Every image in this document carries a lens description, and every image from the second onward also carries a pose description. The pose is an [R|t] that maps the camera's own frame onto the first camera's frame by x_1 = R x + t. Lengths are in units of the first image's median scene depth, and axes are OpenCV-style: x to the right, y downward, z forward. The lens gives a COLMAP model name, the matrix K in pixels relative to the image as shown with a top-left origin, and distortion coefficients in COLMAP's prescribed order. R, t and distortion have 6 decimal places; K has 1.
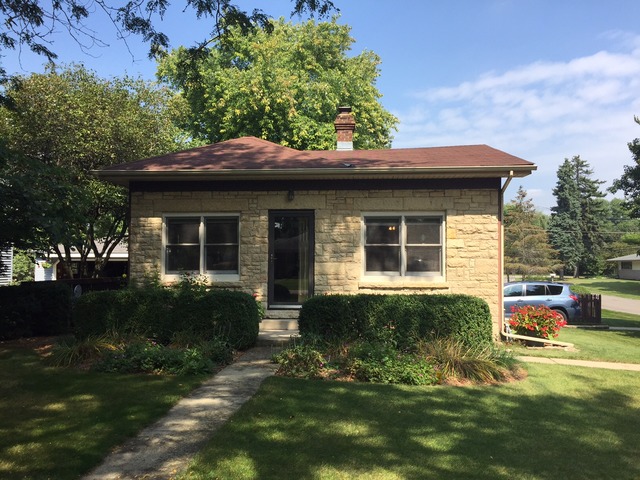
lens RADIAL K [[540.7, 0, 320.0], [0, 540.7, 240.0], [0, 0, 1]] dist [0.078597, -0.098445]
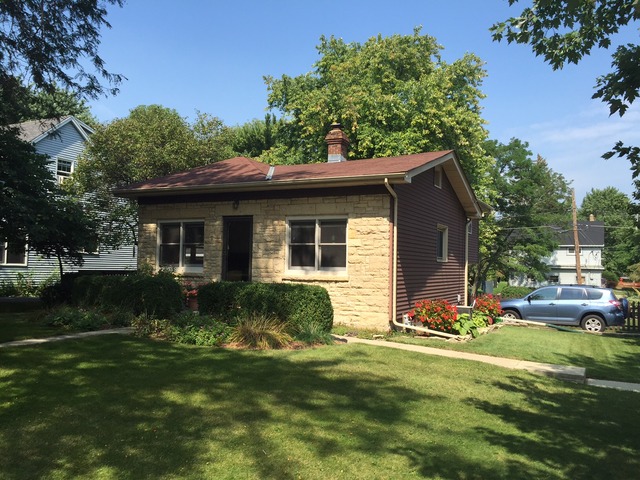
lens RADIAL K [[540.7, 0, 320.0], [0, 540.7, 240.0], [0, 0, 1]] dist [0.078597, -0.098445]
pose [[0.930451, -0.002649, -0.366407, 0.586459], [-0.000495, 0.999964, -0.008486, 0.010337], [0.366416, 0.008077, 0.930416, -0.091121]]
